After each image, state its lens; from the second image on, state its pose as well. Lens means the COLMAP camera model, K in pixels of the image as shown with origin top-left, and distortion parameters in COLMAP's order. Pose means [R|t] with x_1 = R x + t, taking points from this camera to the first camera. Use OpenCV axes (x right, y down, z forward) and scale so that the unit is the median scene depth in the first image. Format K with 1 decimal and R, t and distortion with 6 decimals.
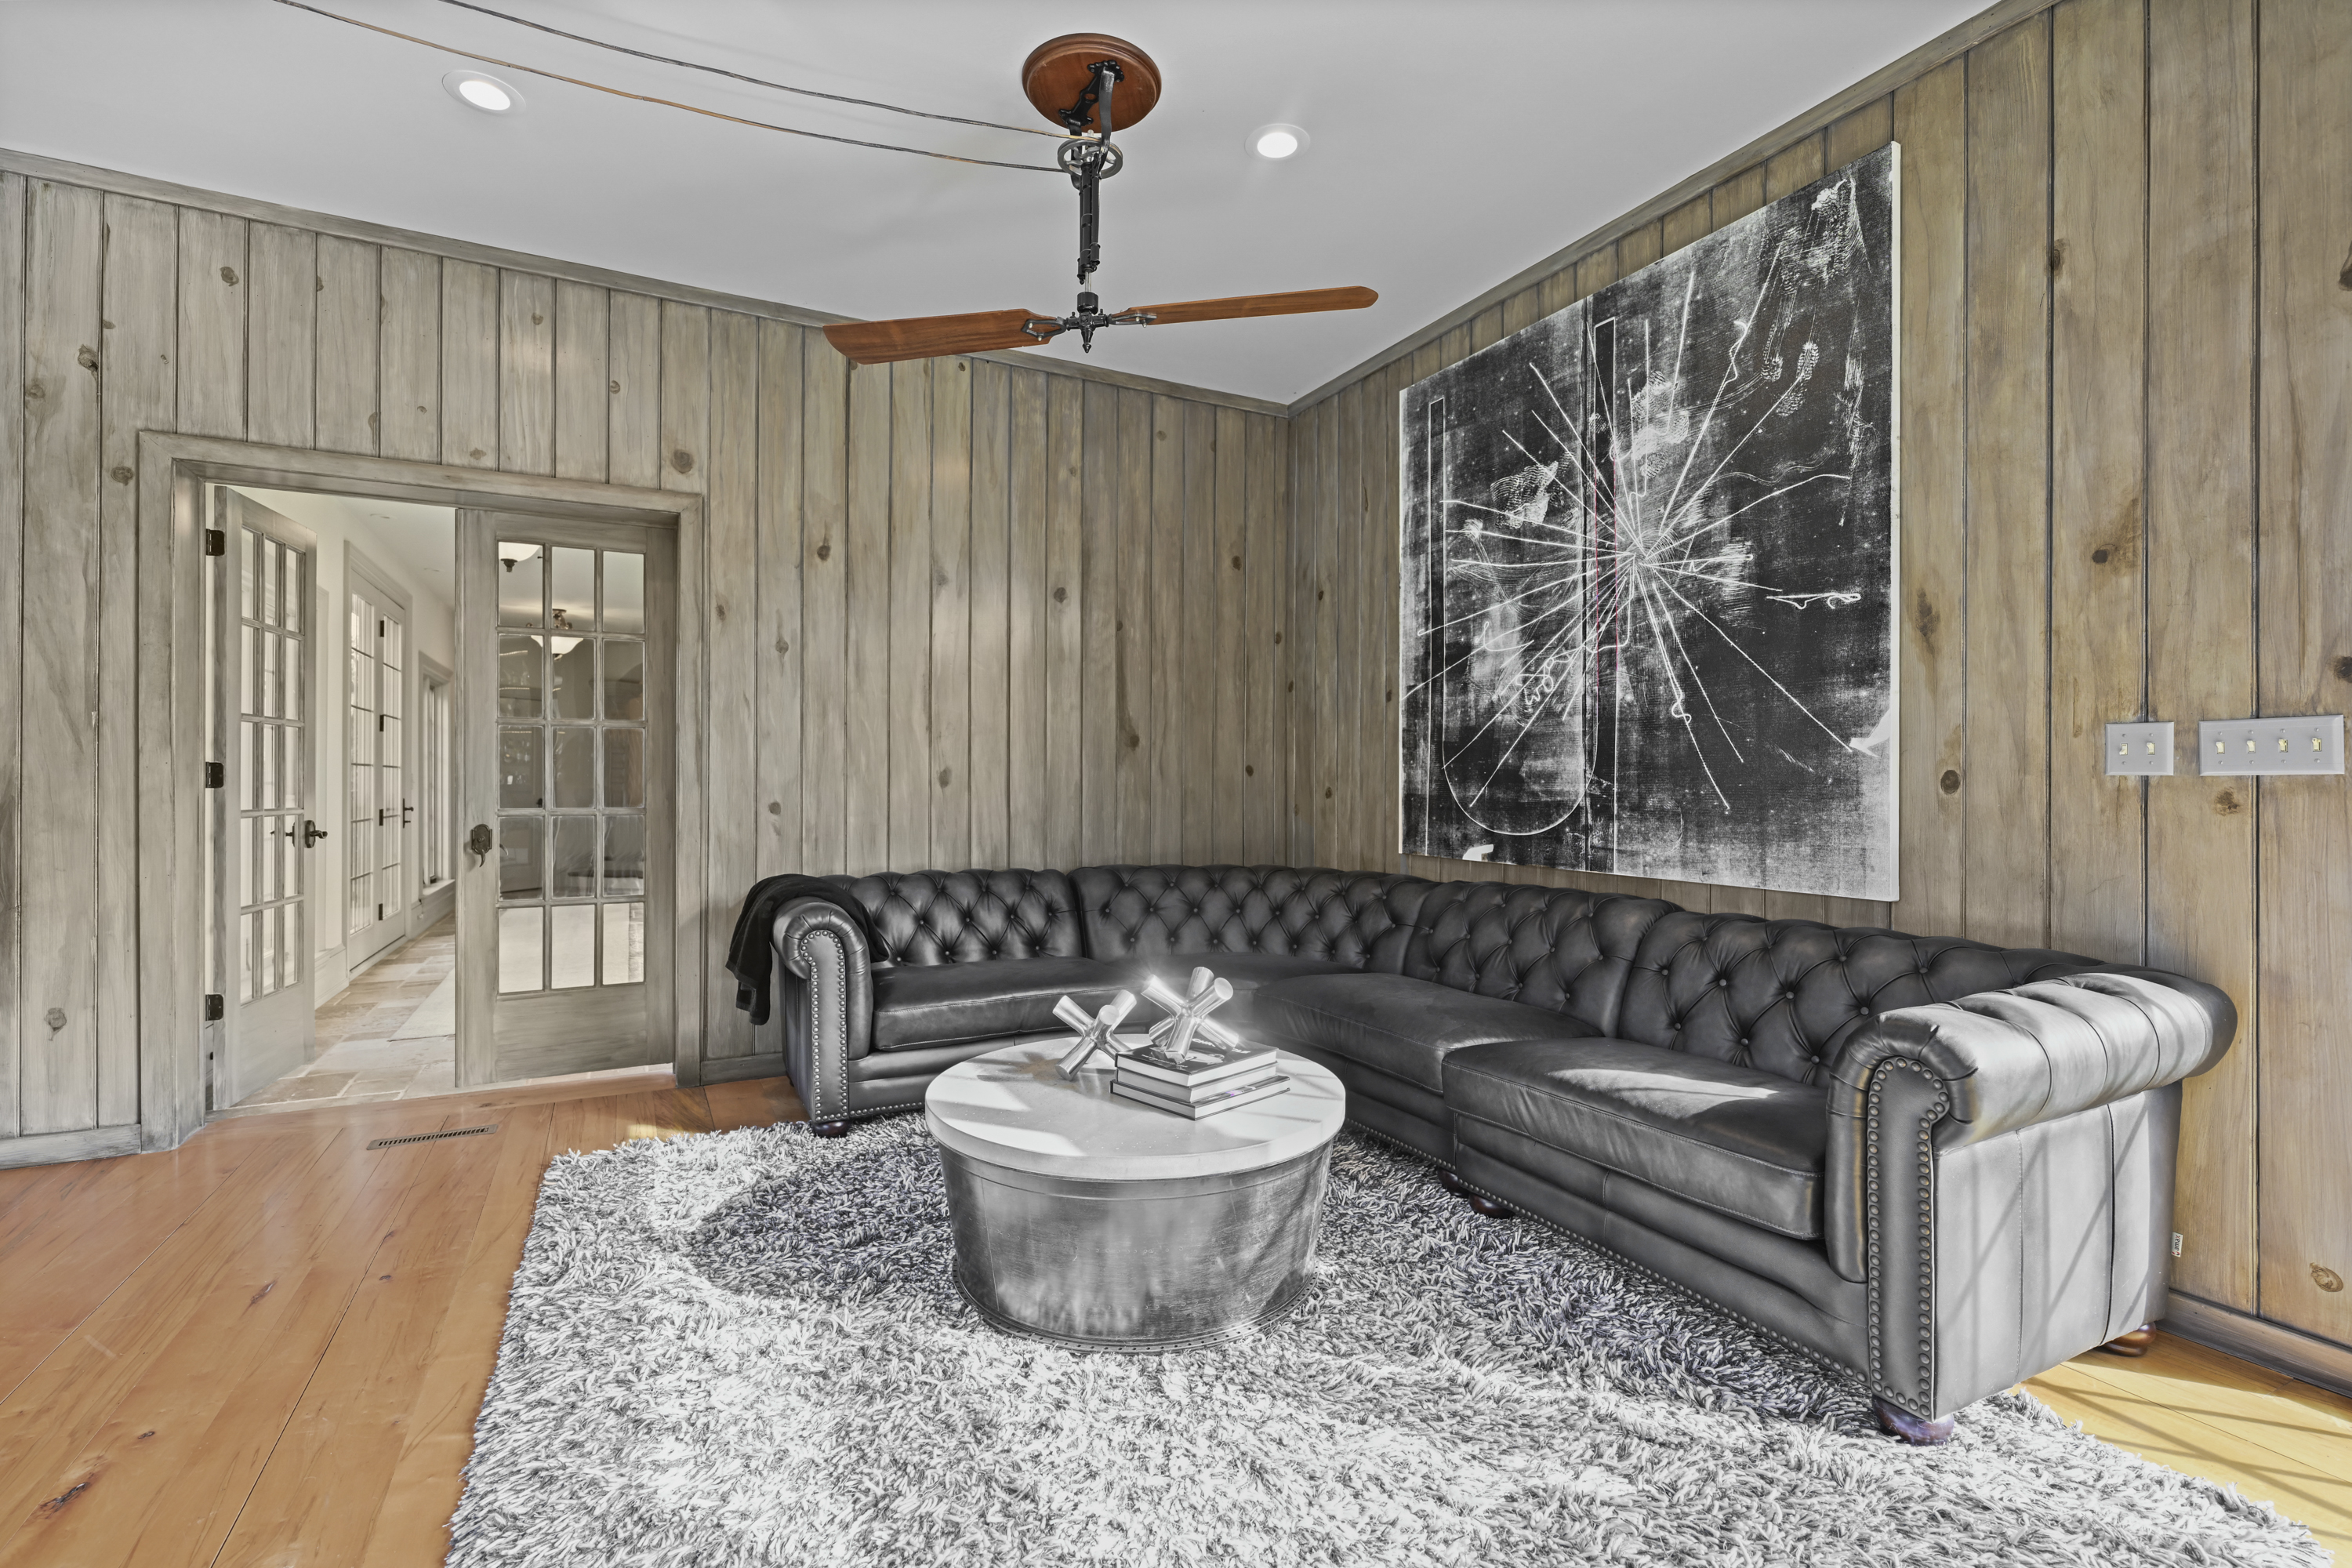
lens RADIAL K [[1081.0, 0, 1164.1], [0, 1081.0, 779.0], [0, 0, 1]] dist [0.001466, -0.000267]
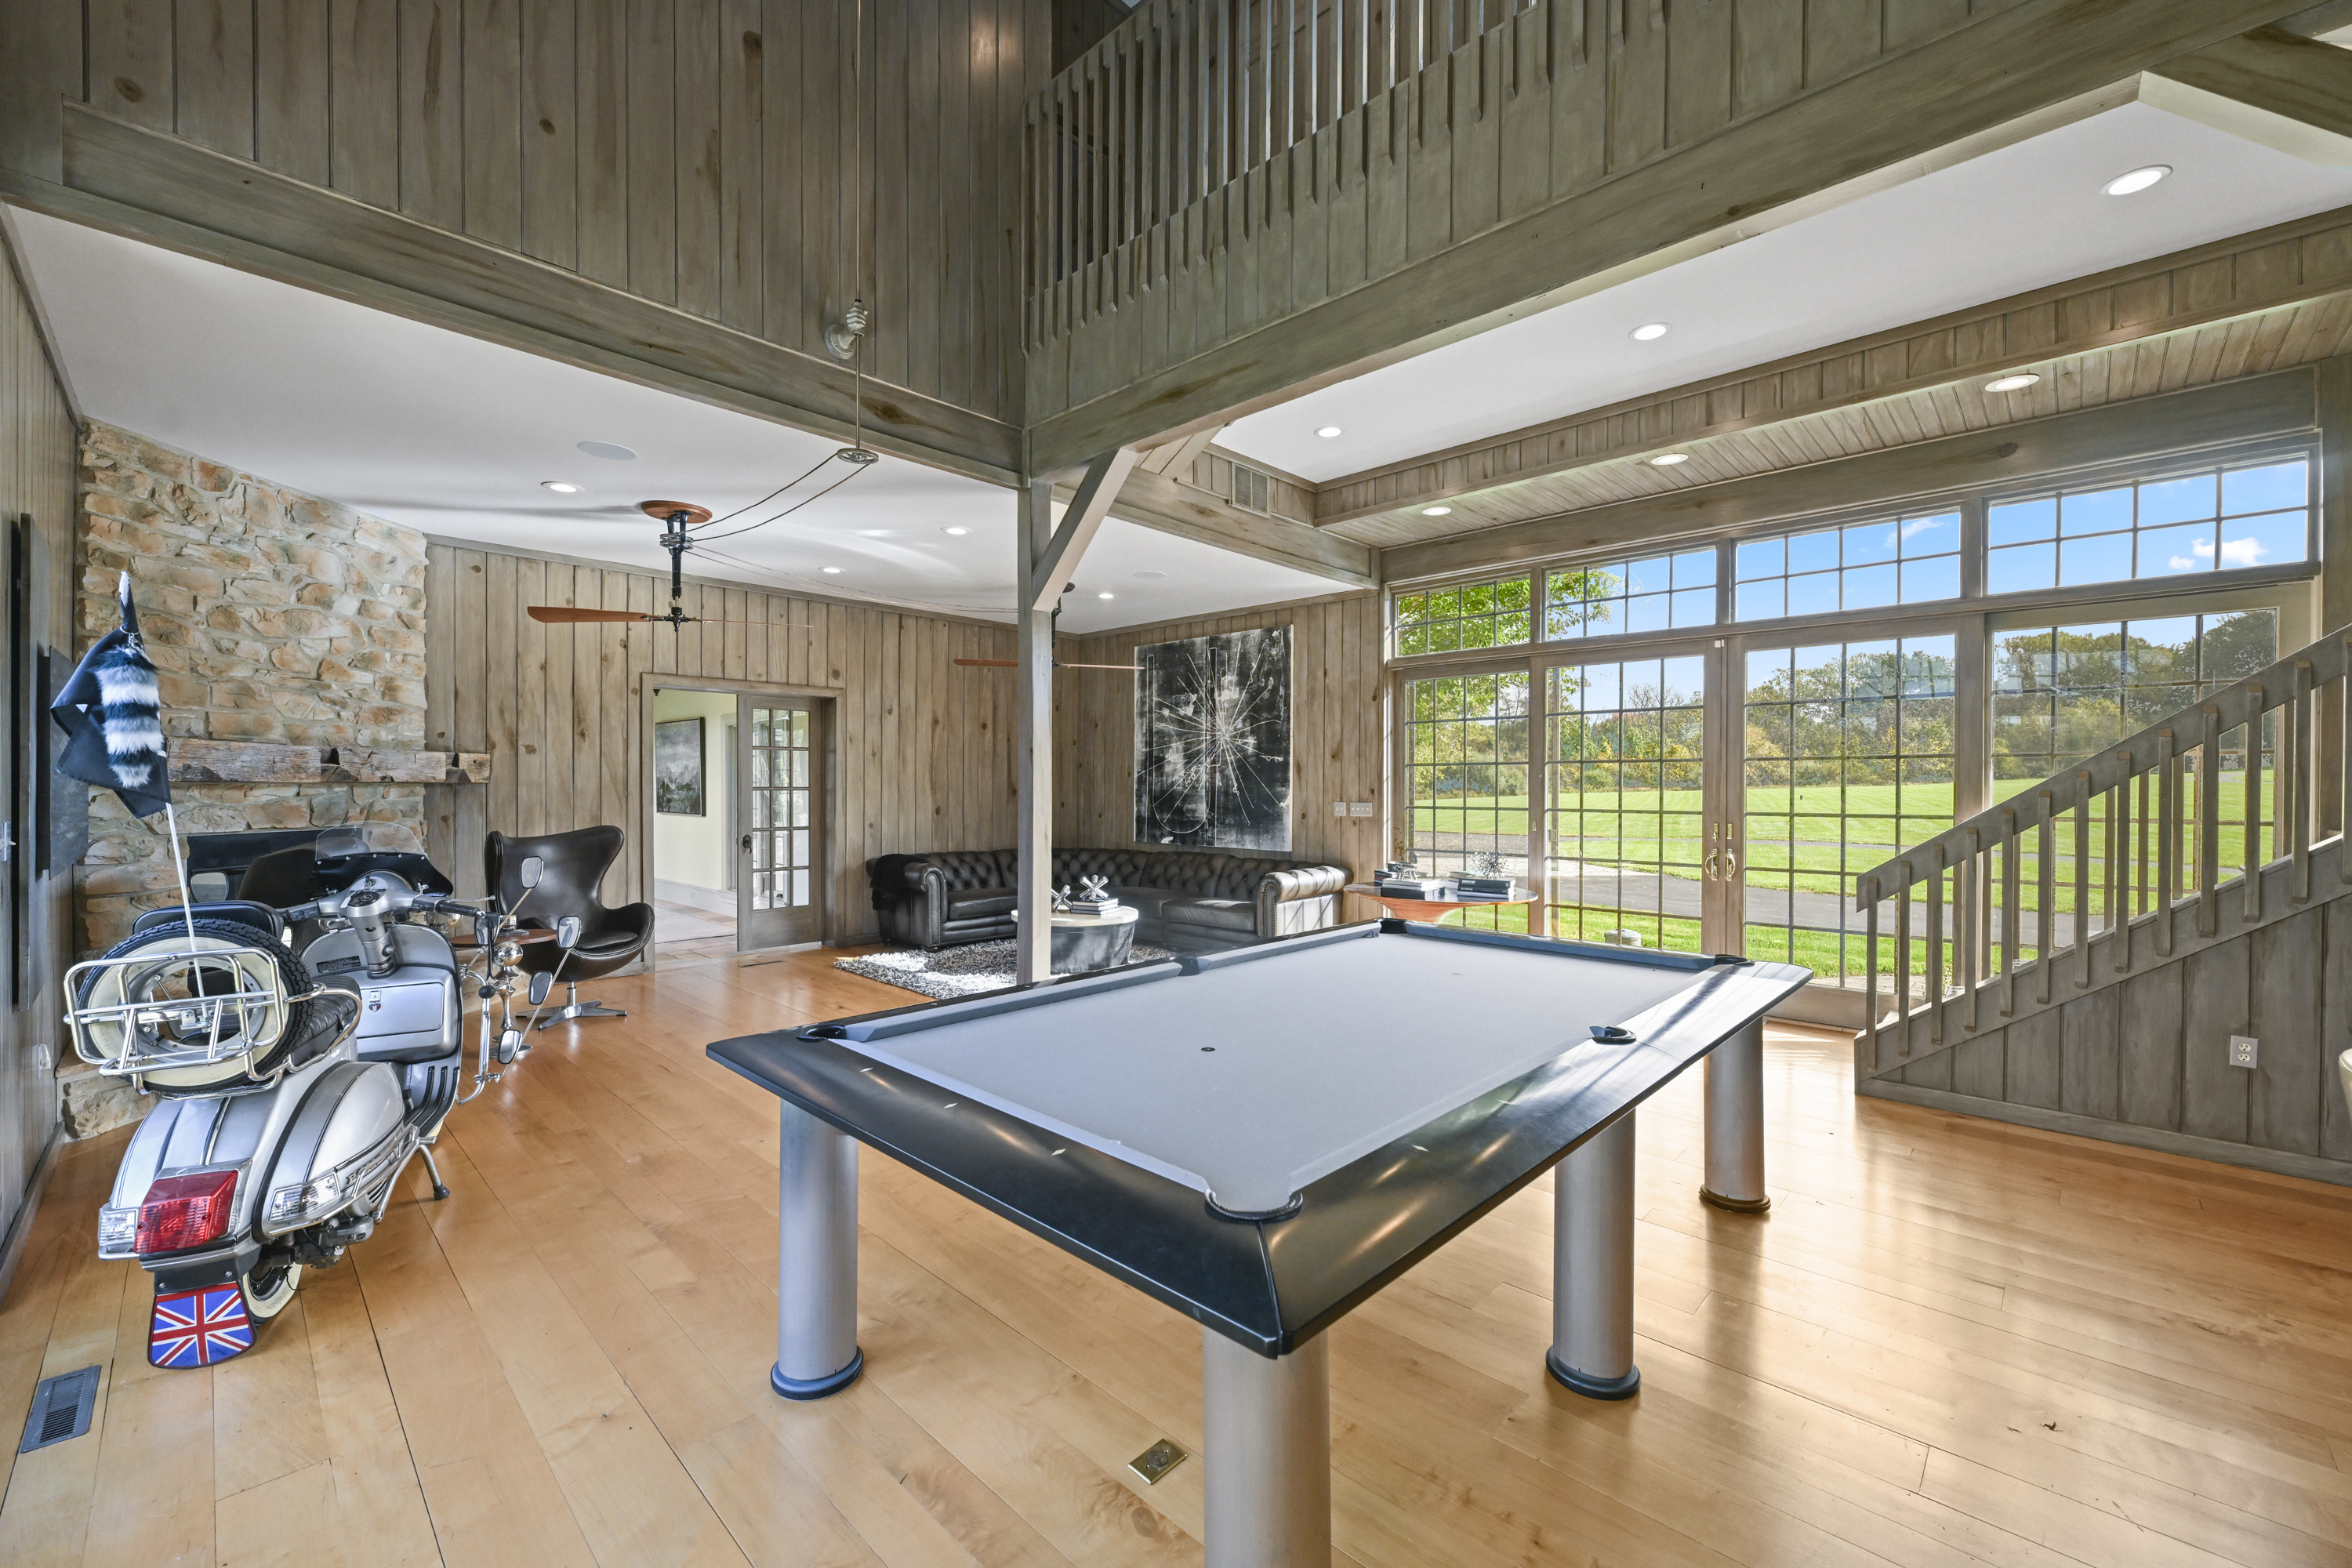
lens RADIAL K [[936.1, 0, 1181.5], [0, 936.1, 788.5], [0, 0, 1]] dist [0.001733, -0.000432]
pose [[0.945420, 0.001350, 0.325852, -0.451796], [-0.003494, 0.999976, 0.005994, -0.075990], [-0.325836, -0.006805, 0.945402, -1.249343]]
